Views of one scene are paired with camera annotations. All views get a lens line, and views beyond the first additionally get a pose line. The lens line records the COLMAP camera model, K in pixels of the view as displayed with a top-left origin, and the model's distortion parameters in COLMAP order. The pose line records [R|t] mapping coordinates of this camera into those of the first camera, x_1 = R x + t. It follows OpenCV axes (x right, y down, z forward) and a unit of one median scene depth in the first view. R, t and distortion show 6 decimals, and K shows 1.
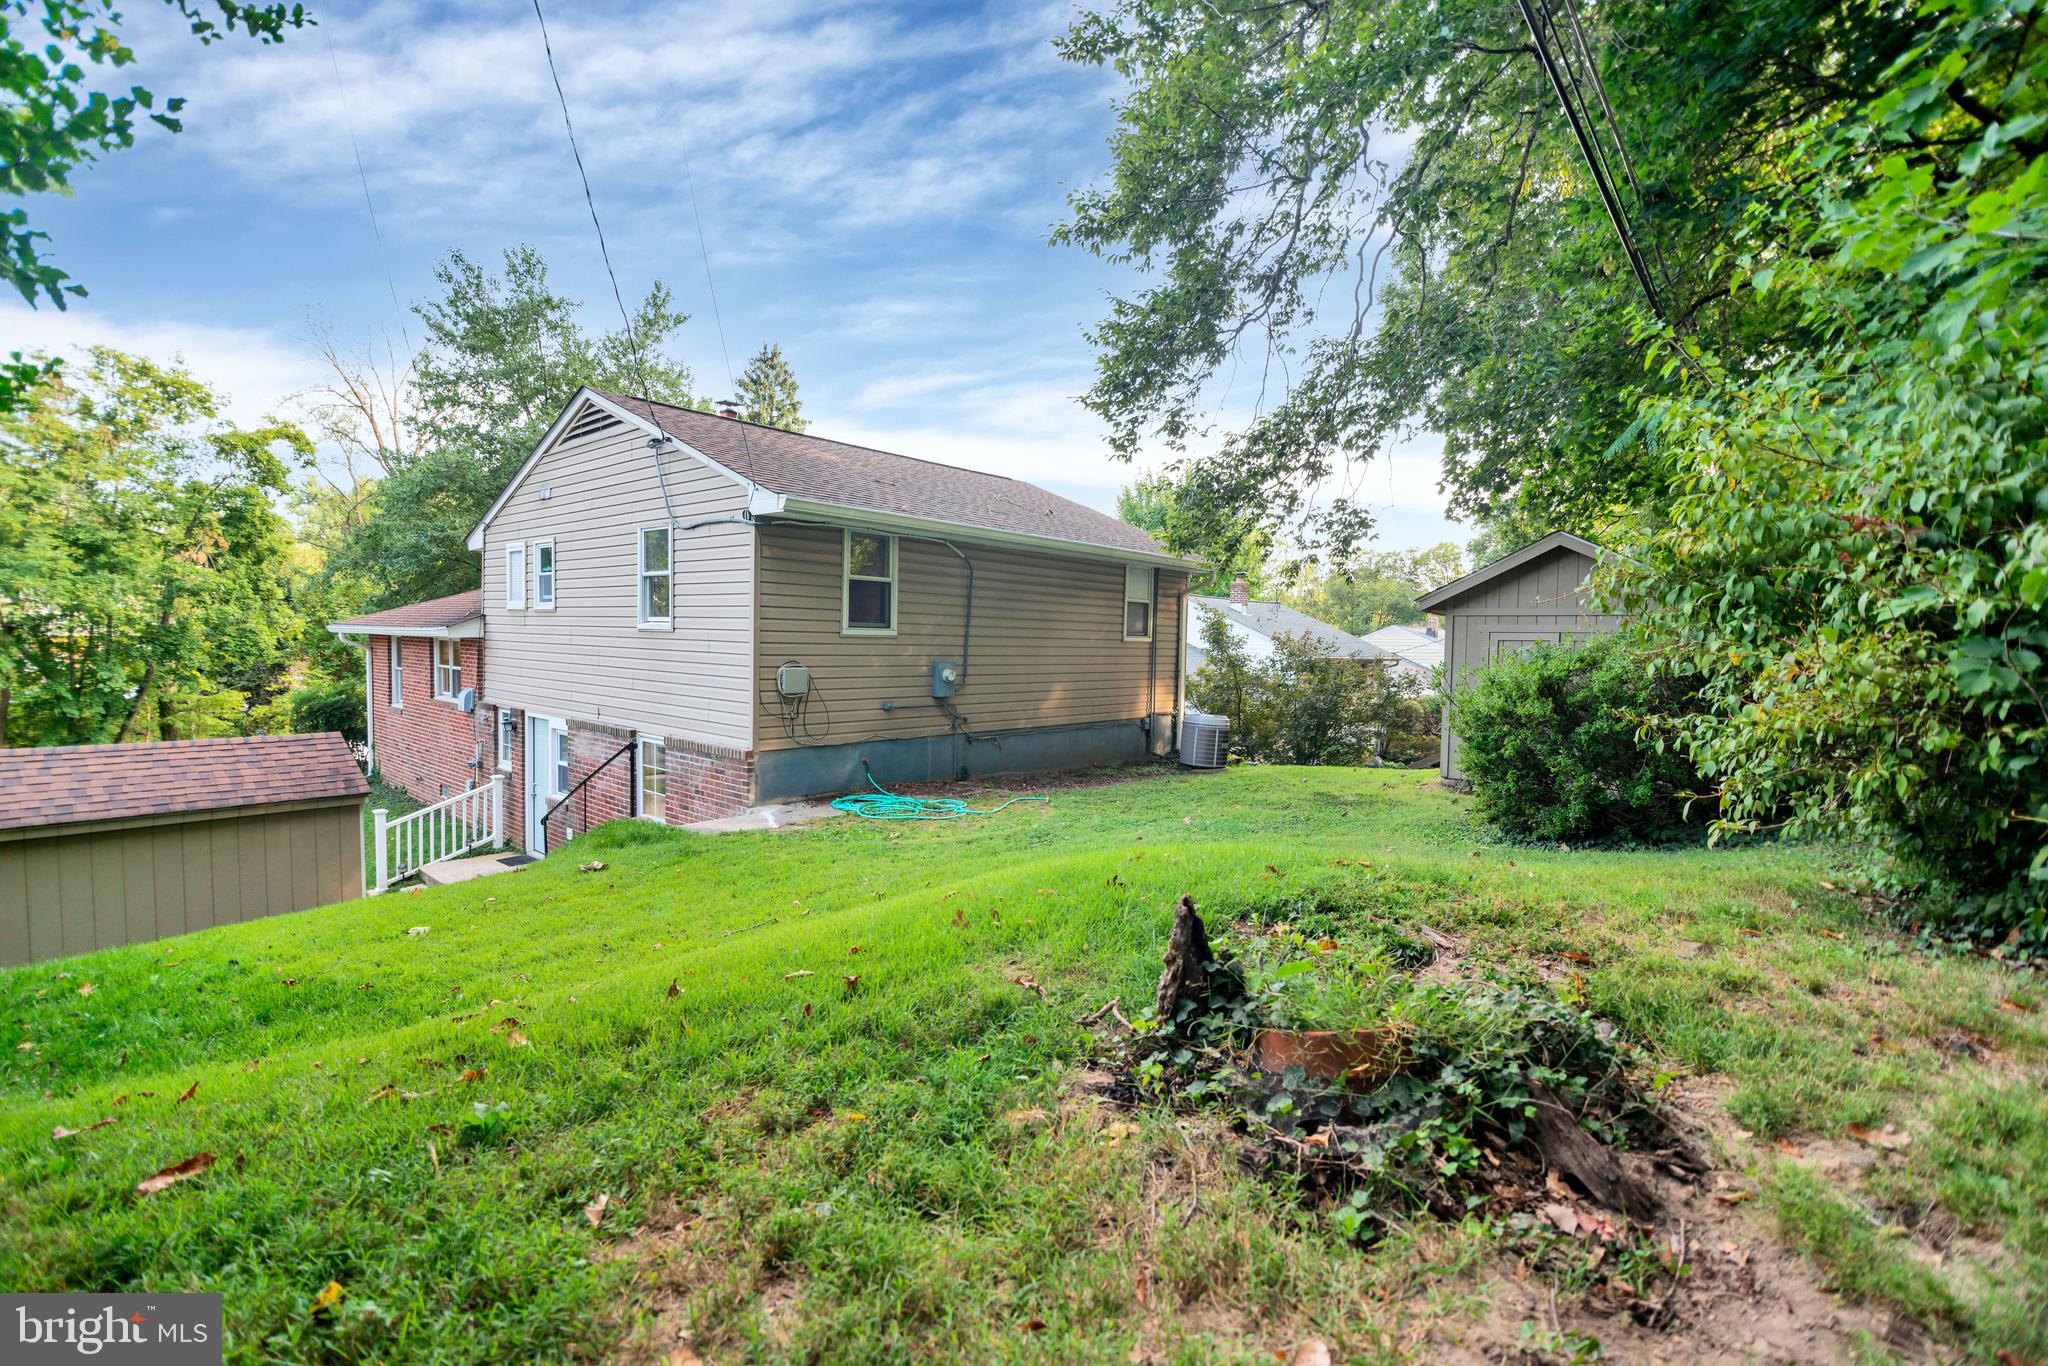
lens RADIAL K [[906.2, 0, 1015.1], [0, 906.2, 700.7], [0, 0, 1]] dist [-0.003366, -0.008341]
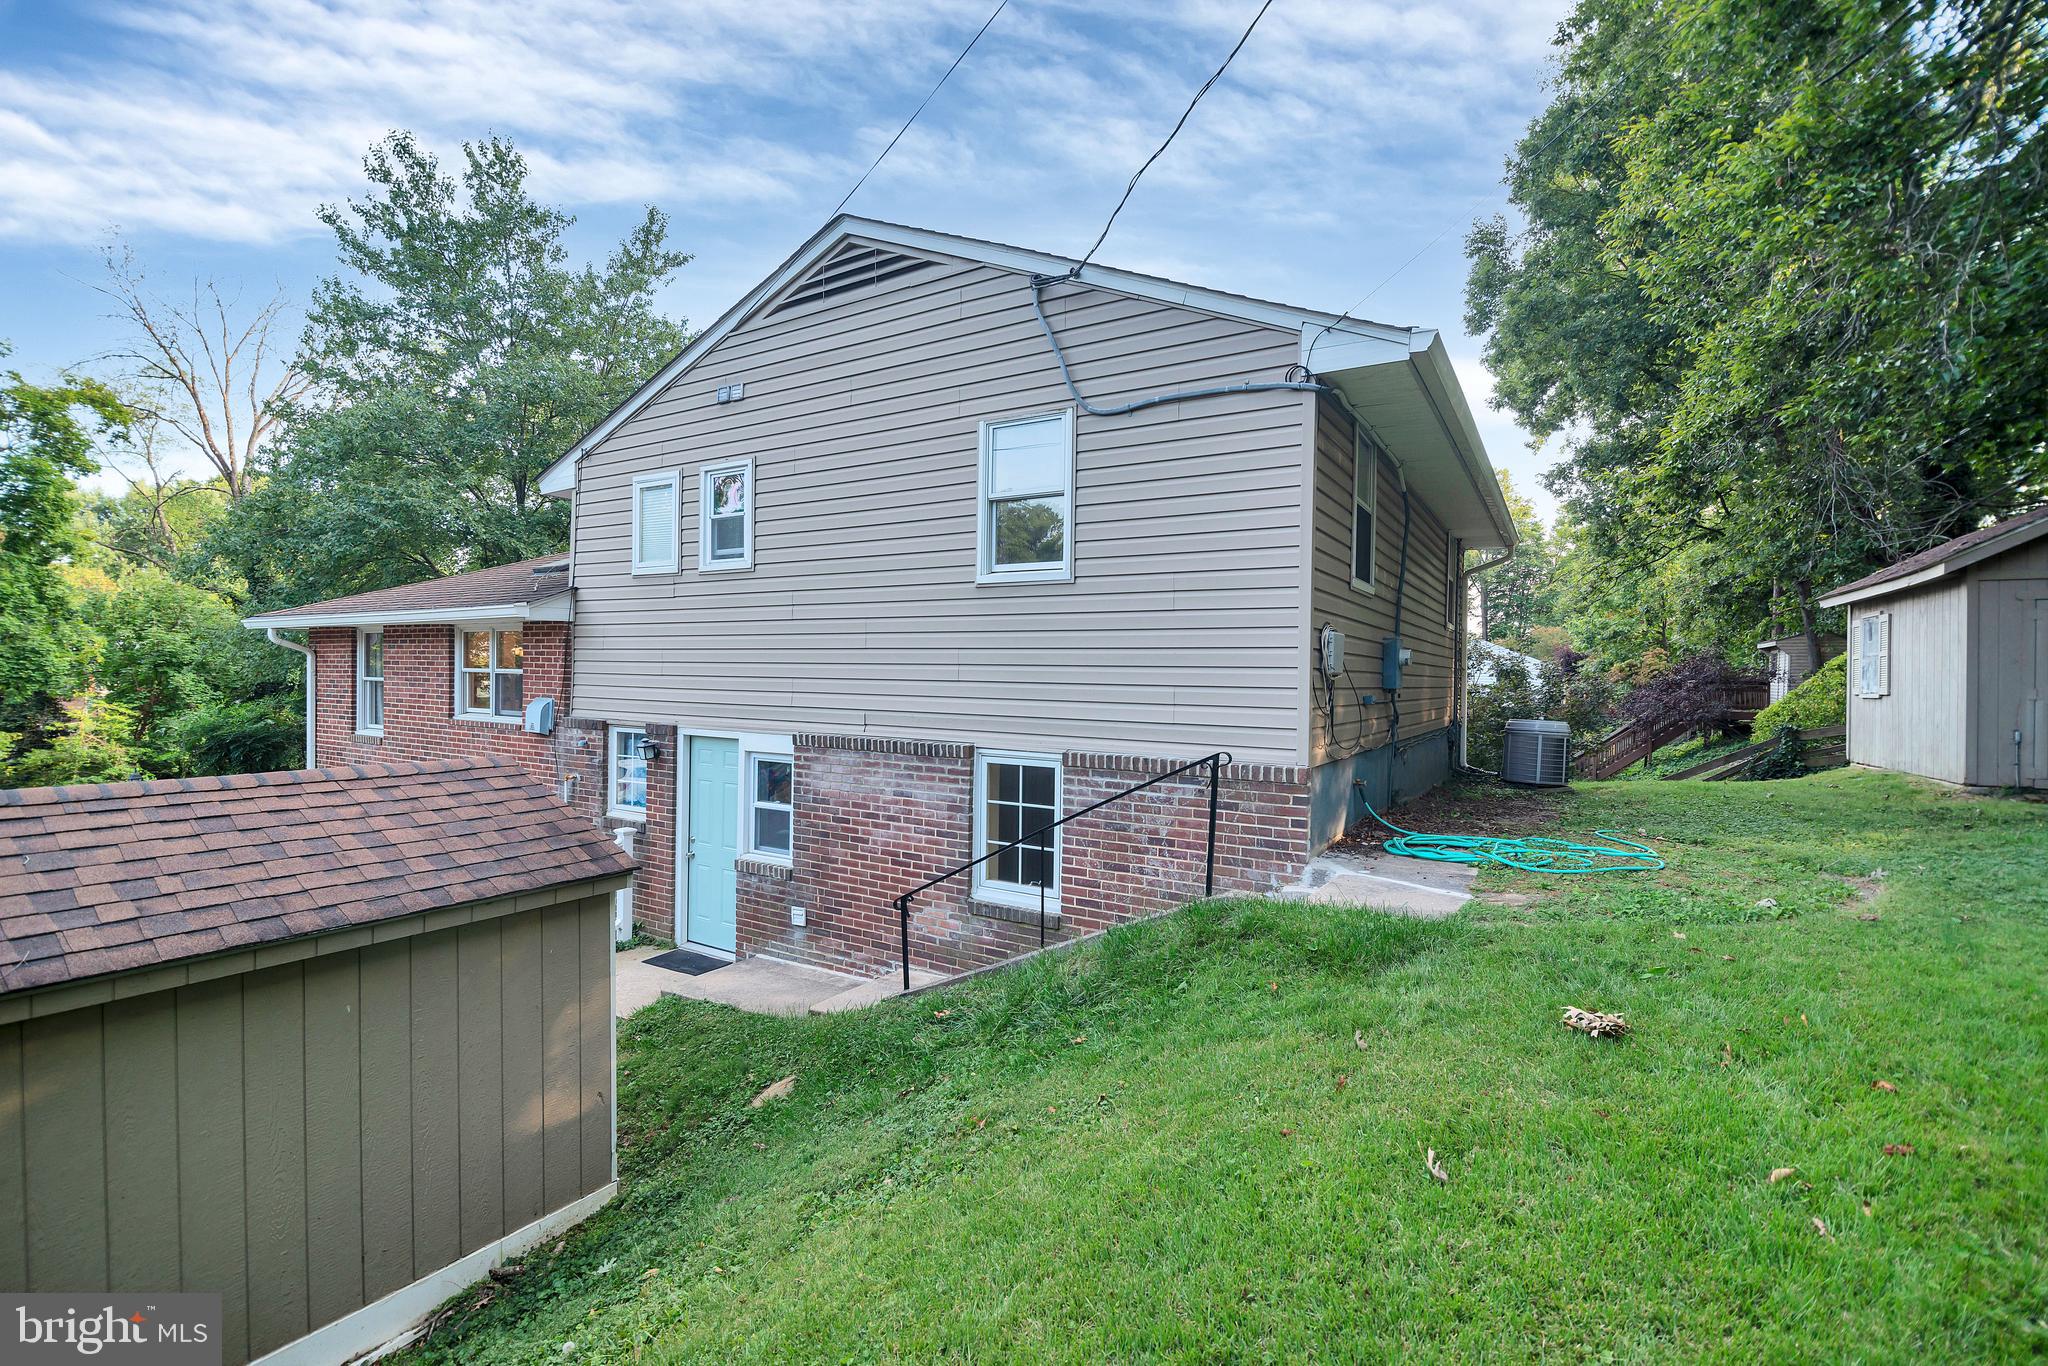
lens RADIAL K [[906.2, 0, 1015.1], [0, 906.2, 700.7], [0, 0, 1]] dist [-0.003366, -0.008341]
pose [[0.985704, -0.011595, 0.168087, -0.325443], [0.018189, 0.999122, -0.037738, 0.016788], [-0.167502, 0.040256, 0.985050, 0.249412]]
